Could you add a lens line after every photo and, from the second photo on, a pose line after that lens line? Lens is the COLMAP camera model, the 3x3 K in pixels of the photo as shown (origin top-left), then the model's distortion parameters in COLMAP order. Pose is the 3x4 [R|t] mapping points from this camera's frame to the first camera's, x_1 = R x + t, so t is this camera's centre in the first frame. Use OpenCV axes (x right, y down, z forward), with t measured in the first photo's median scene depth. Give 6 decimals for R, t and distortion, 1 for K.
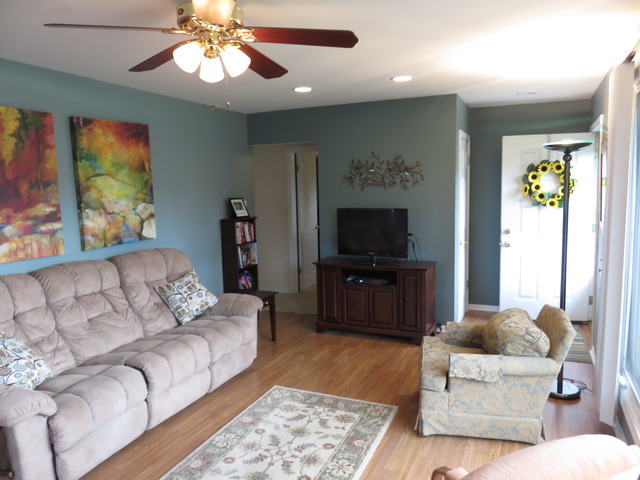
lens RADIAL K [[482.6, 0, 324.4], [0, 482.6, 245.2], [0, 0, 1]] dist [-0.009844, -0.001334]
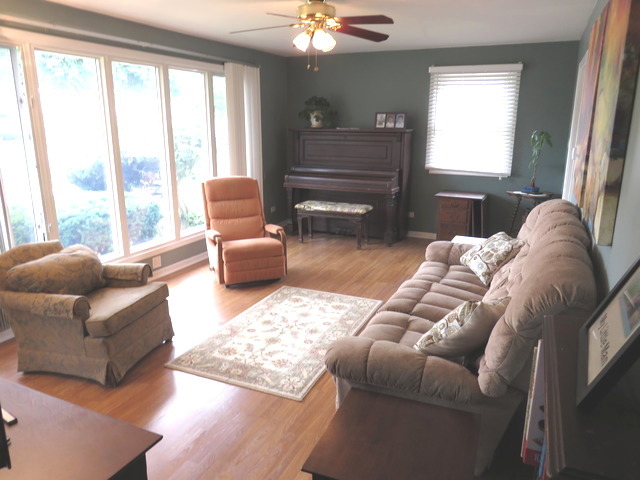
lens RADIAL K [[482.6, 0, 322.4], [0, 482.6, 238.9], [0, 0, 1]] dist [-0.009844, -0.001334]
pose [[-0.999766, 0.018663, 0.010912, -0.173211], [0.021329, 0.933907, 0.356880, -0.225556], [-0.003530, 0.357029, -0.934087, 1.856634]]
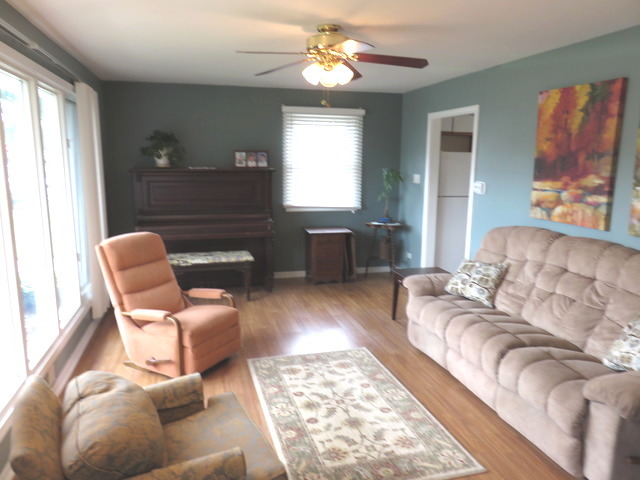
lens RADIAL K [[482.6, 0, 321.4], [0, 482.6, 238.9], [0, 0, 1]] dist [-0.009844, -0.001334]
pose [[-0.778258, 0.122291, -0.615921, 0.506923], [-0.067250, 0.958980, 0.275381, -0.203810], [0.624333, 0.255739, -0.738110, 1.473107]]
